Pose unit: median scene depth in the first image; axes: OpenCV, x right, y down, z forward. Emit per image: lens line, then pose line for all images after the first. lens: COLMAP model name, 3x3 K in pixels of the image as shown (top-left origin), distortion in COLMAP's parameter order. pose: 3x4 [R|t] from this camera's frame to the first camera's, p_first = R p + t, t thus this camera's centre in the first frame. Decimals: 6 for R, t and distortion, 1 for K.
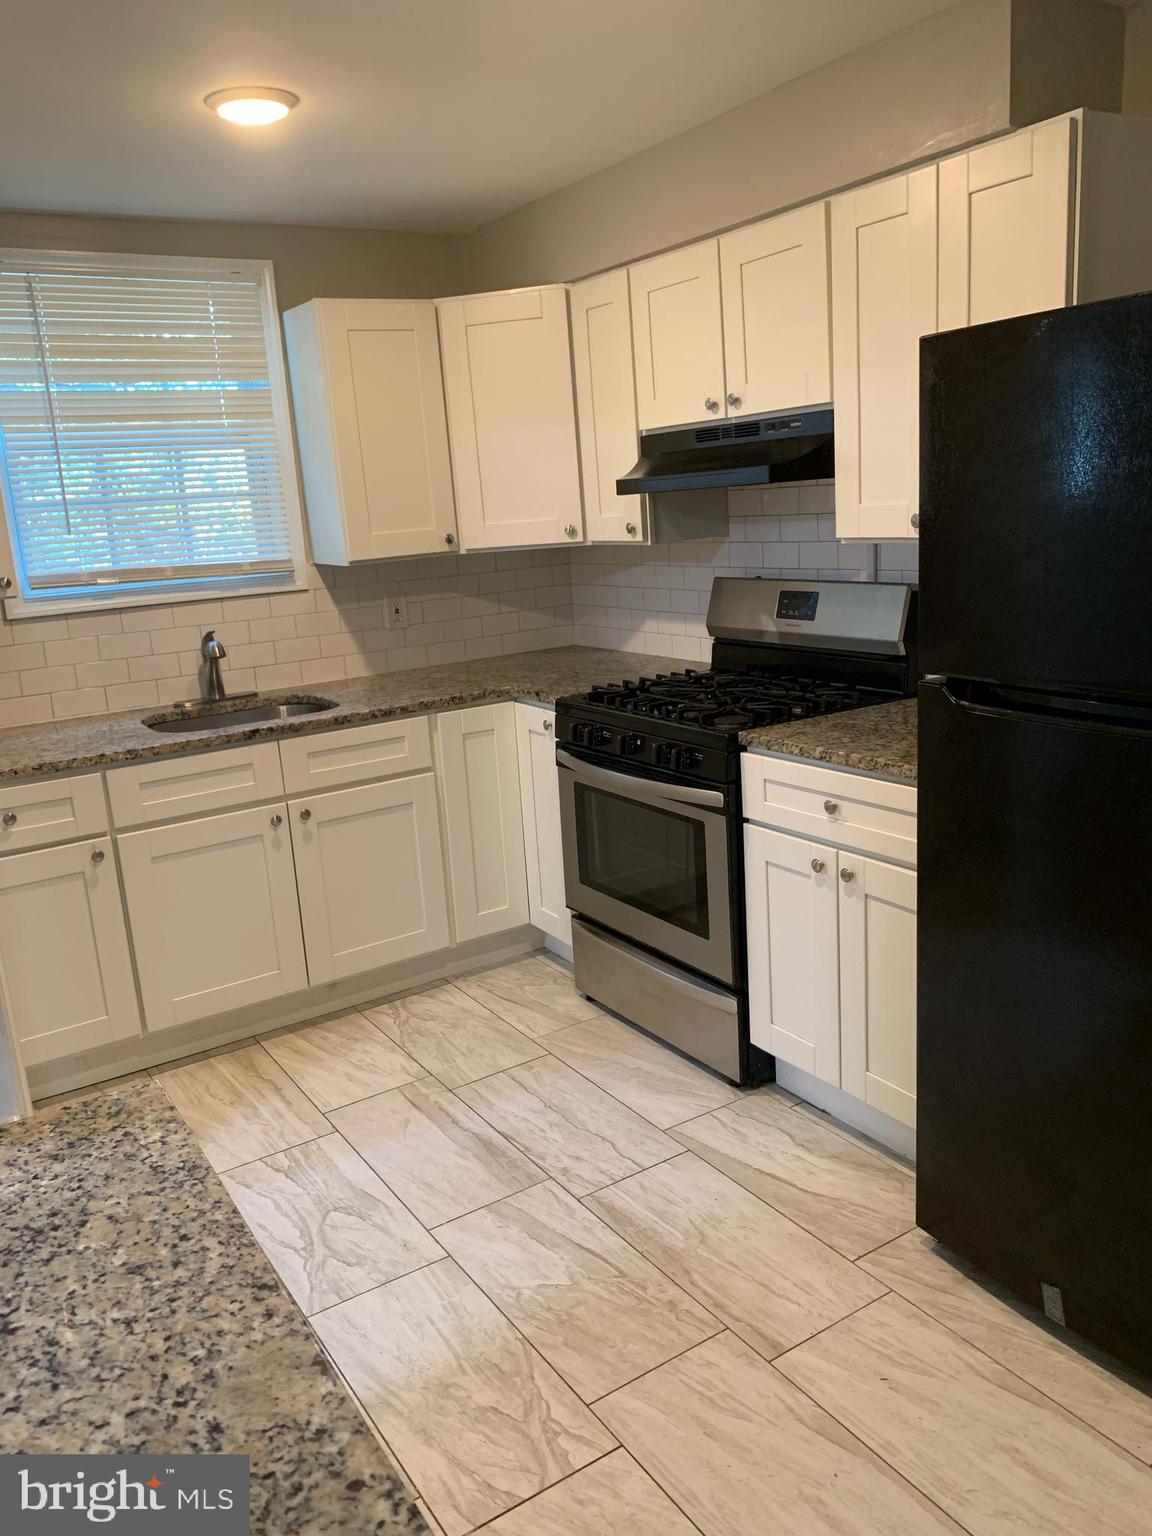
lens RADIAL K [[1185.0, 0, 581.2], [0, 1185.0, 770.6], [0, 0, 1]] dist [0.036656, -0.053593]
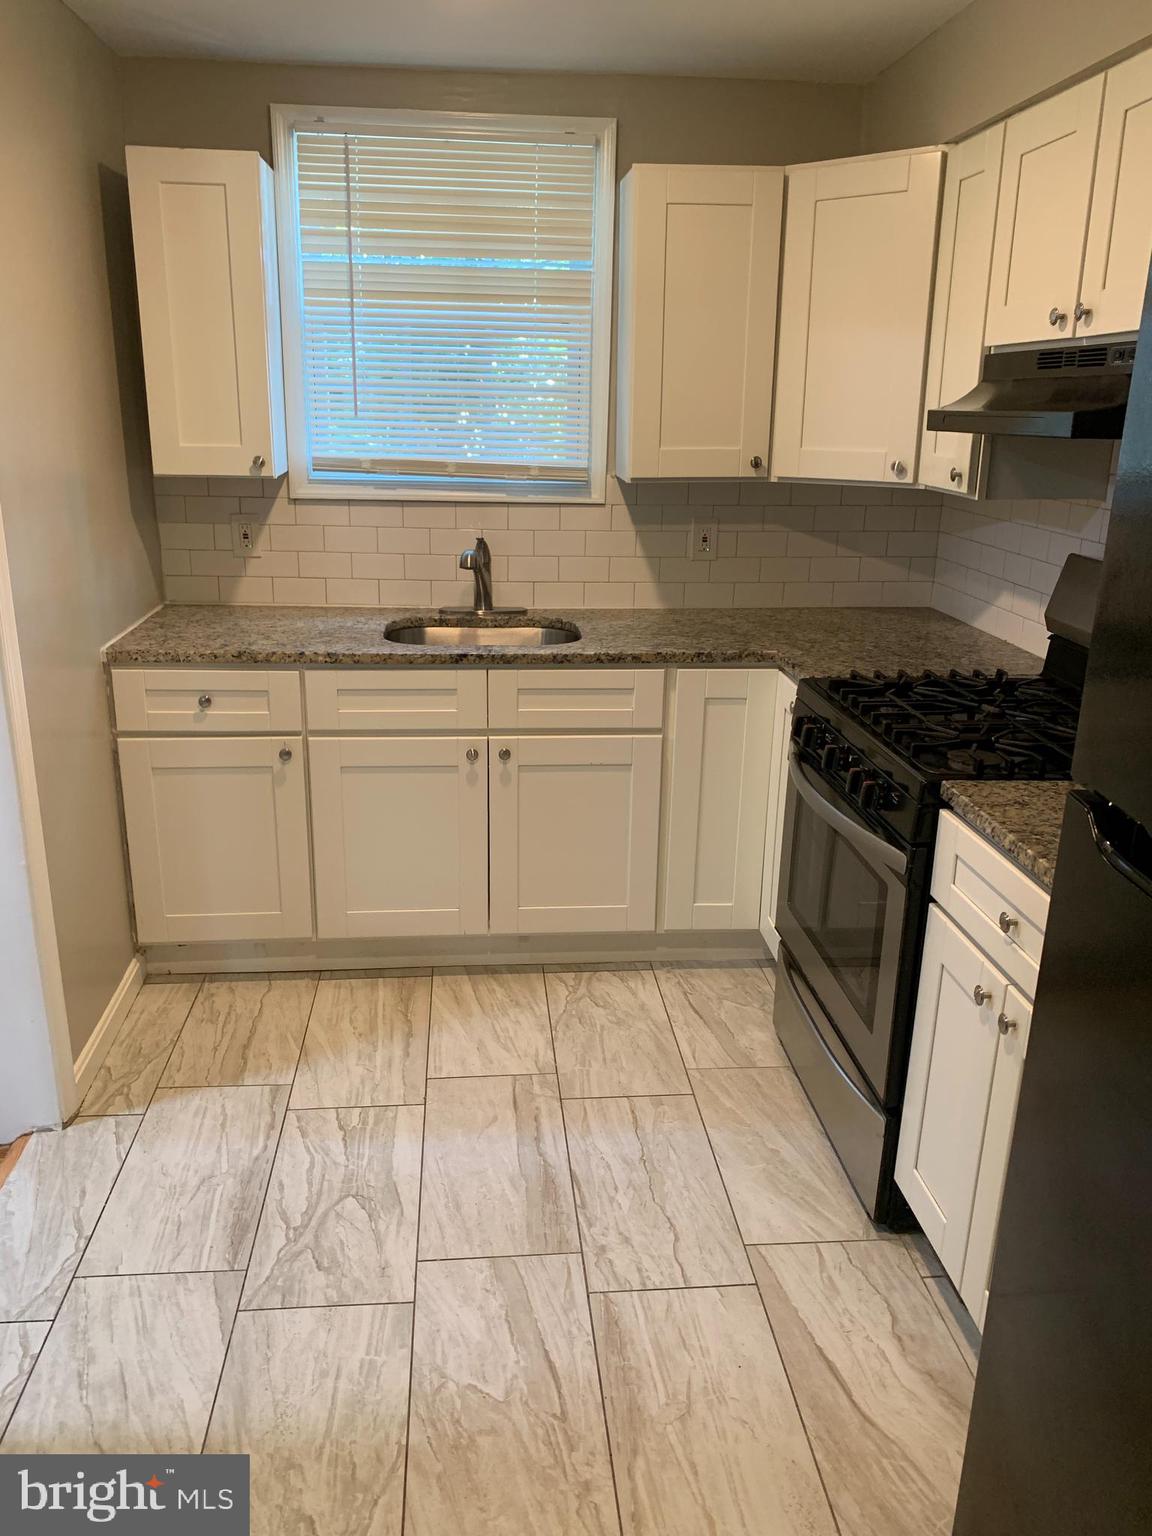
lens RADIAL K [[1185.0, 0, 578.1], [0, 1185.0, 772.4], [0, 0, 1]] dist [0.036656, -0.053593]
pose [[0.880583, 0.218457, -0.420536, 0.204329], [-0.180853, 0.975162, 0.127872, -0.076523], [0.438026, -0.036546, 0.898219, 0.209740]]
